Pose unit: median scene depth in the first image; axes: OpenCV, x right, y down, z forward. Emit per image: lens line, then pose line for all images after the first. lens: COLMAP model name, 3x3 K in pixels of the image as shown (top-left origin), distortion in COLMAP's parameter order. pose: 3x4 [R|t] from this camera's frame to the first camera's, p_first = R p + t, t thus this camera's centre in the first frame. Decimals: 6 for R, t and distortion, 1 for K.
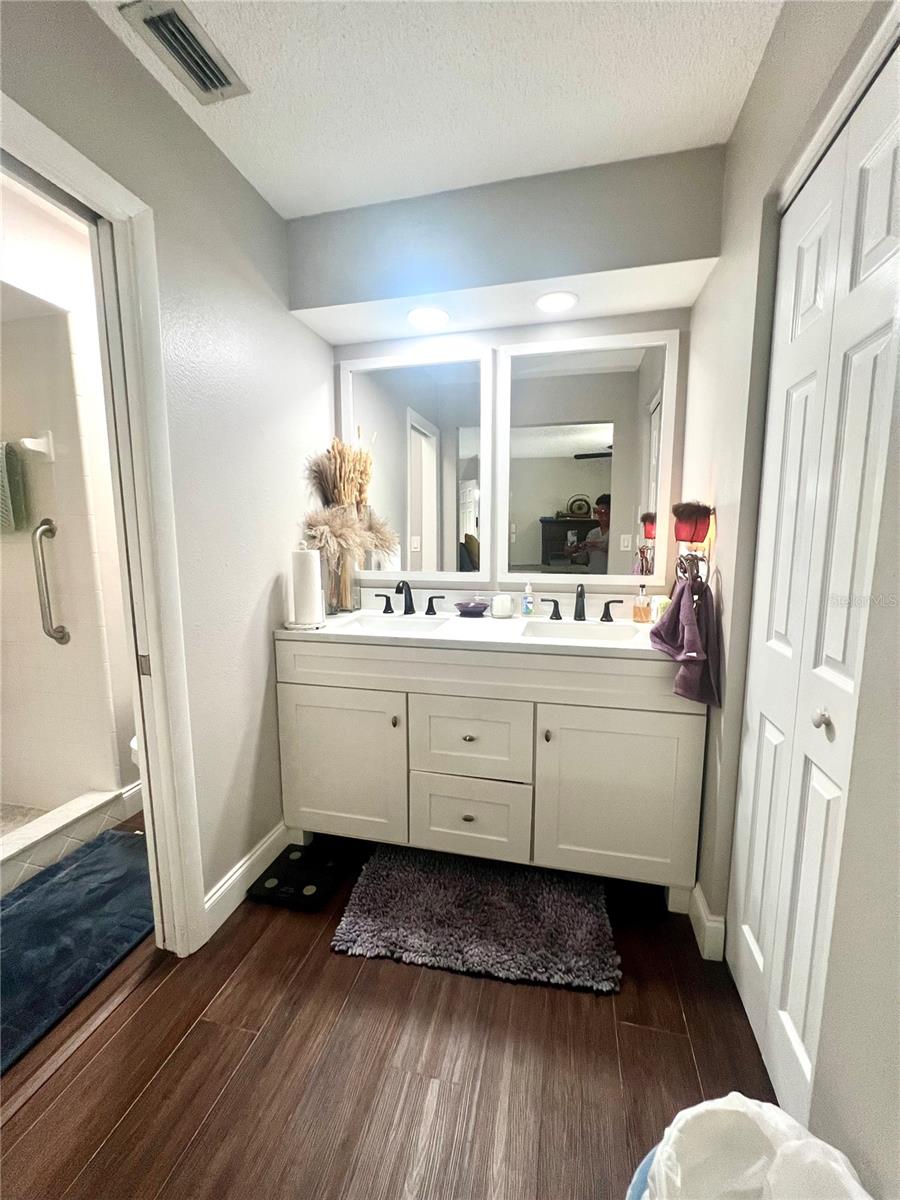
lens RADIAL K [[479.8, 0, 454.6], [0, 479.8, 593.7], [0, 0, 1]] dist [-0.000011, -0.000011]
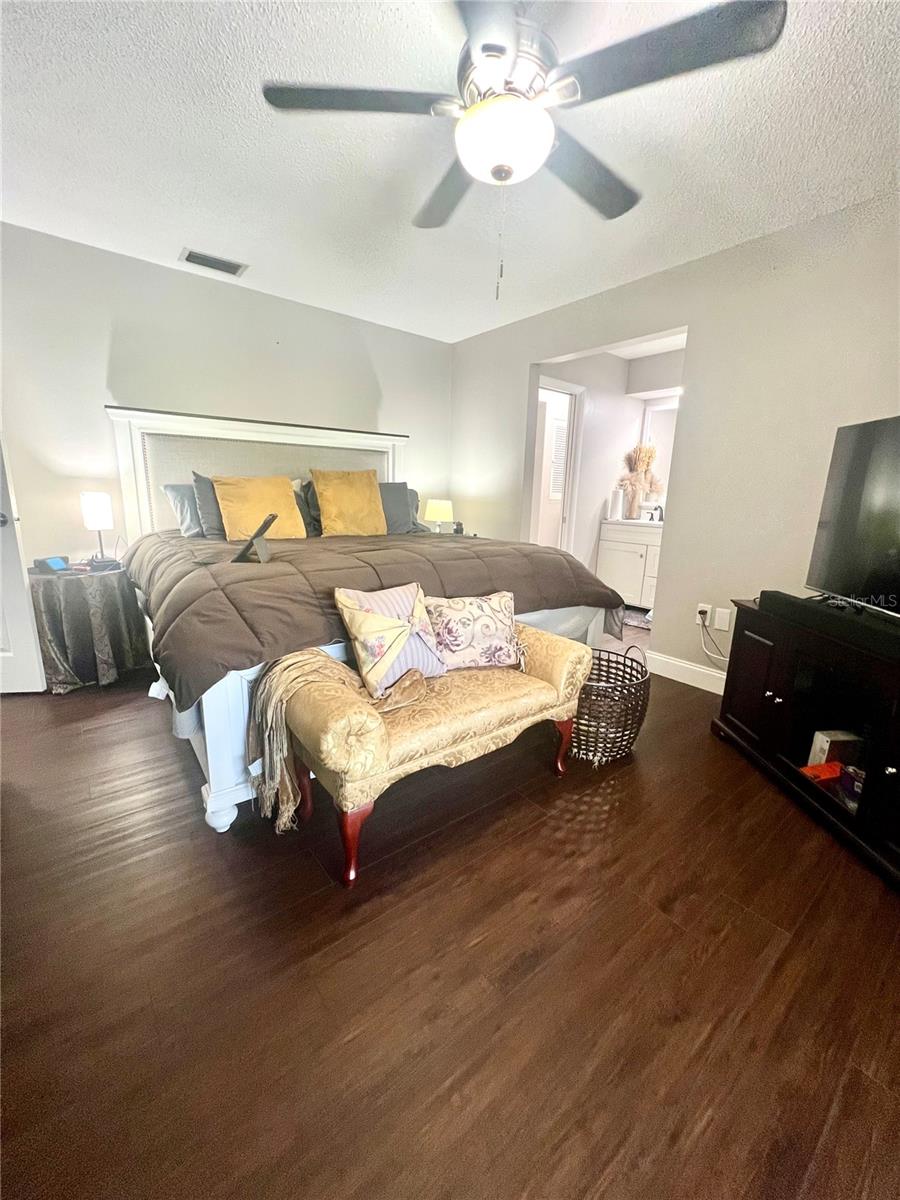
lens RADIAL K [[479.8, 0, 450.3], [0, 479.8, 595.9], [0, 0, 1]] dist [-0.000011, -0.000011]
pose [[0.789578, 0.159380, -0.592591, 0.521191], [-0.112307, 0.986904, 0.115792, 0.240158], [0.603286, -0.024875, 0.797137, -1.409120]]
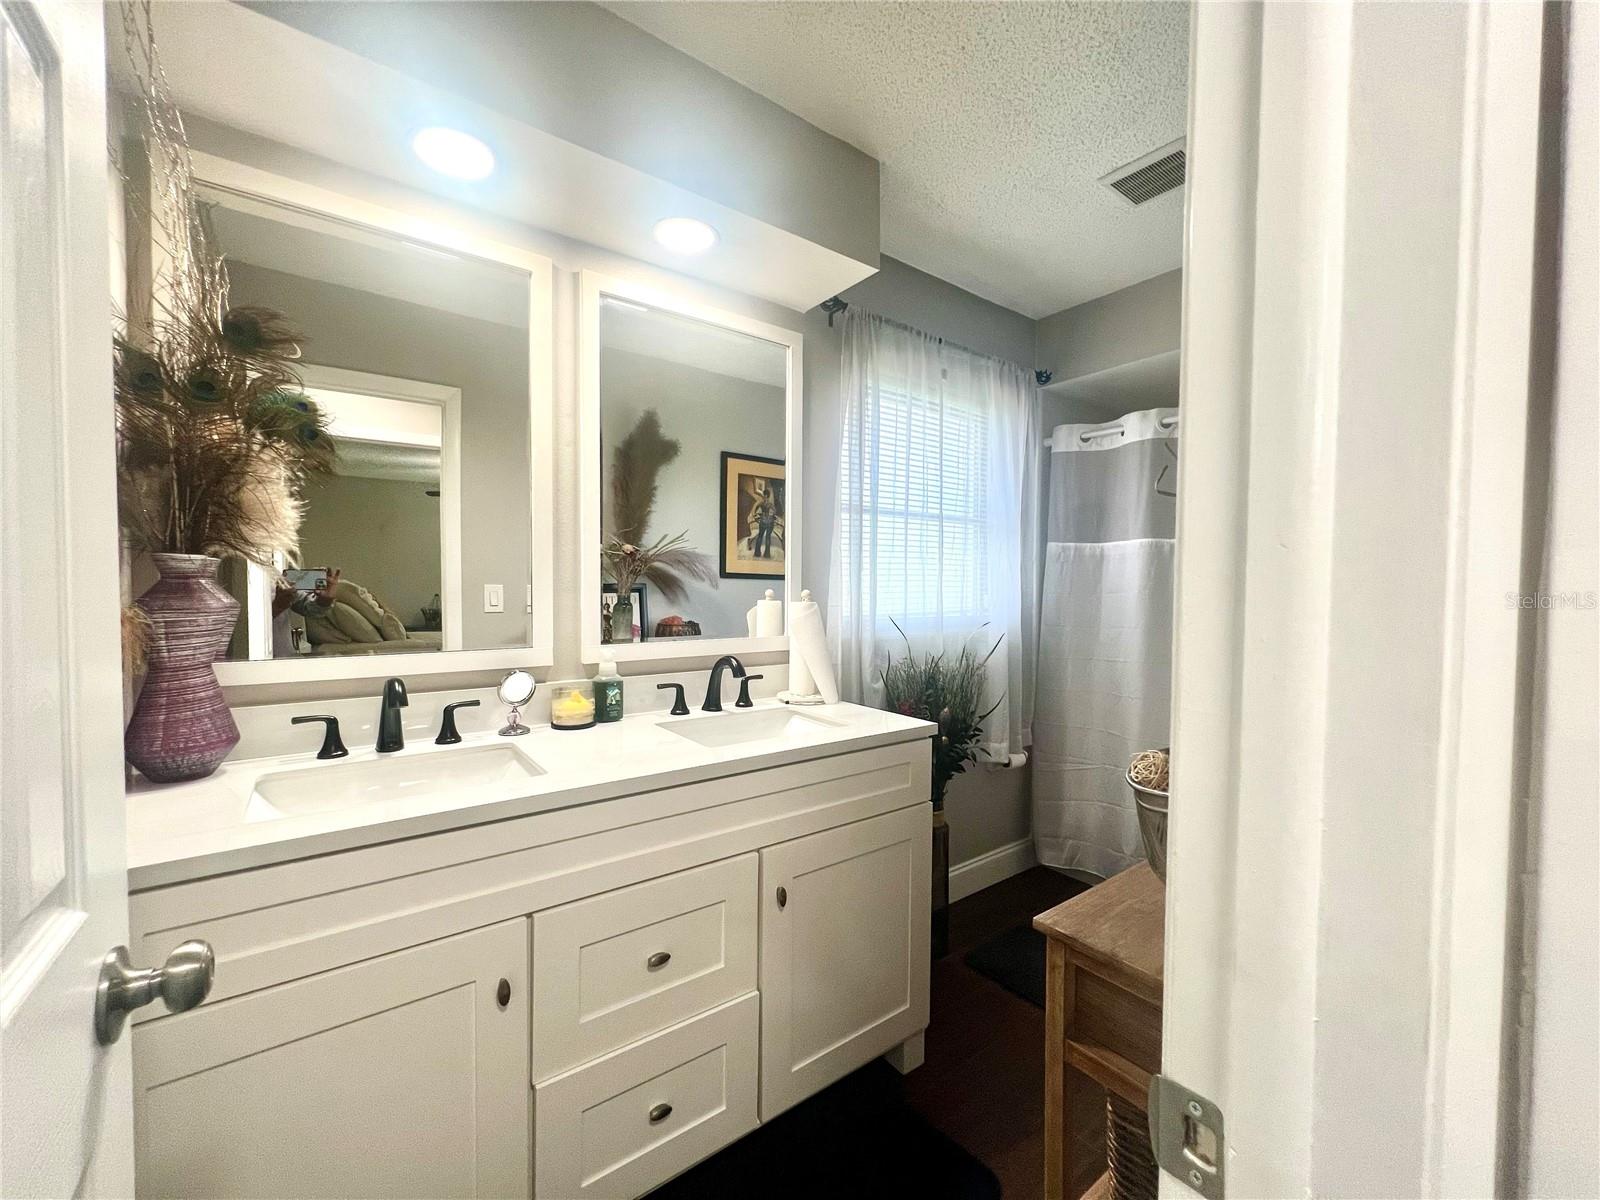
lens RADIAL K [[639.8, 0, 802.5], [0, 639.8, 600.2], [0, 0, 1]] dist [-0.000011, -0.000011]
pose [[0.635223, 0.002452, 0.772325, -0.325305], [0.103643, 0.990679, -0.088390, -0.004683], [-0.765343, 0.136193, 0.629048, 0.313397]]
